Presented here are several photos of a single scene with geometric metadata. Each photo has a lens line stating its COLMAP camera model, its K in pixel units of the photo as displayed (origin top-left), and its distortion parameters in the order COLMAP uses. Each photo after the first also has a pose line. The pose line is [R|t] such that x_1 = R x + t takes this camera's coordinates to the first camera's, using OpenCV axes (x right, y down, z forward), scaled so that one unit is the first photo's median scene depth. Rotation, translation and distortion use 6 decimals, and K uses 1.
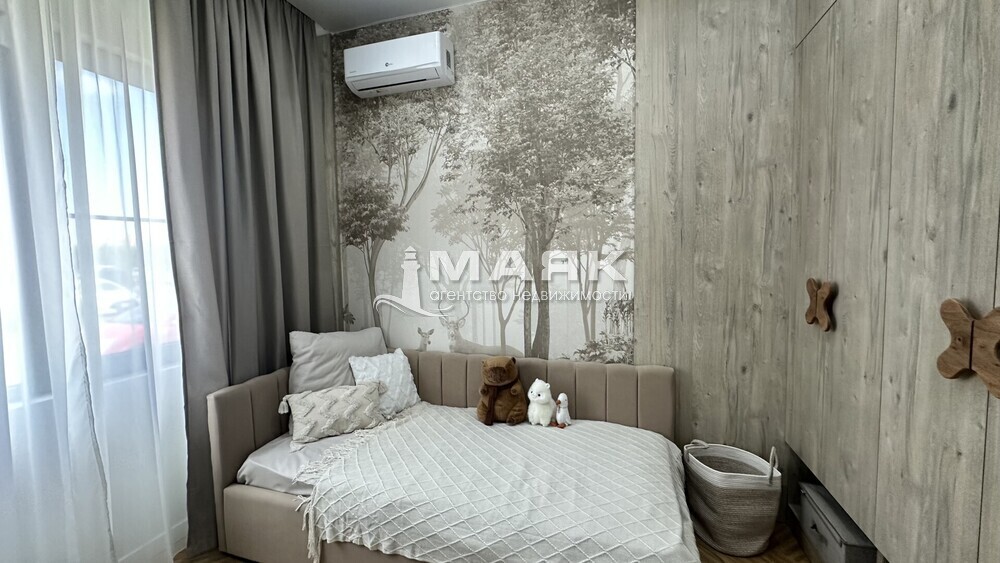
lens RADIAL K [[399.0, 0, 501.1], [0, 399.0, 282.1], [0, 0, 1]] dist [-0.004236, 0.000472]
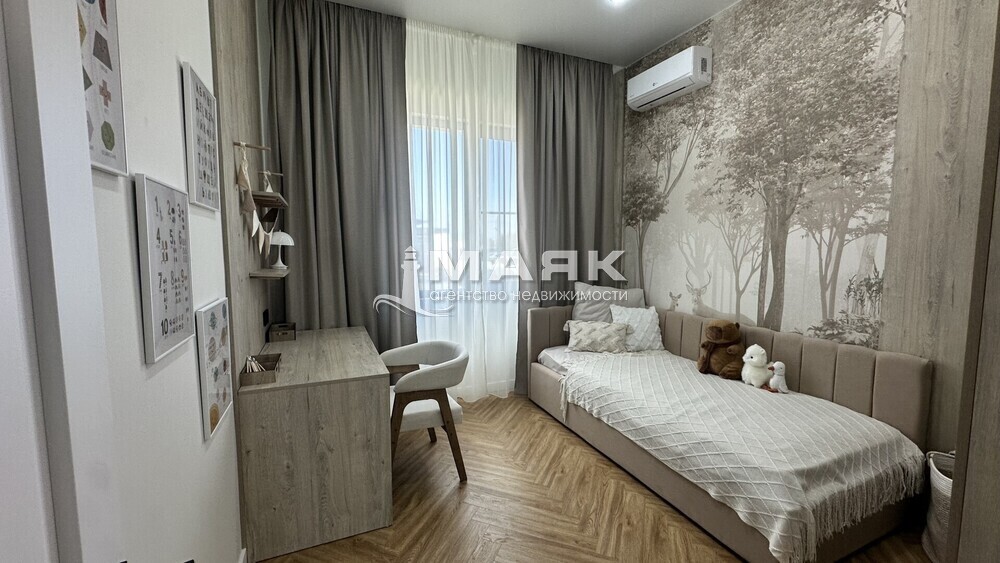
lens RADIAL K [[399.0, 0, 503.7], [0, 399.0, 281.9], [0, 0, 1]] dist [-0.004236, 0.000472]
pose [[0.666021, 0.081744, -0.741440, 0.424586], [-0.059326, 0.996633, 0.056587, 0.052396], [0.743570, 0.006299, 0.668629, -0.238663]]
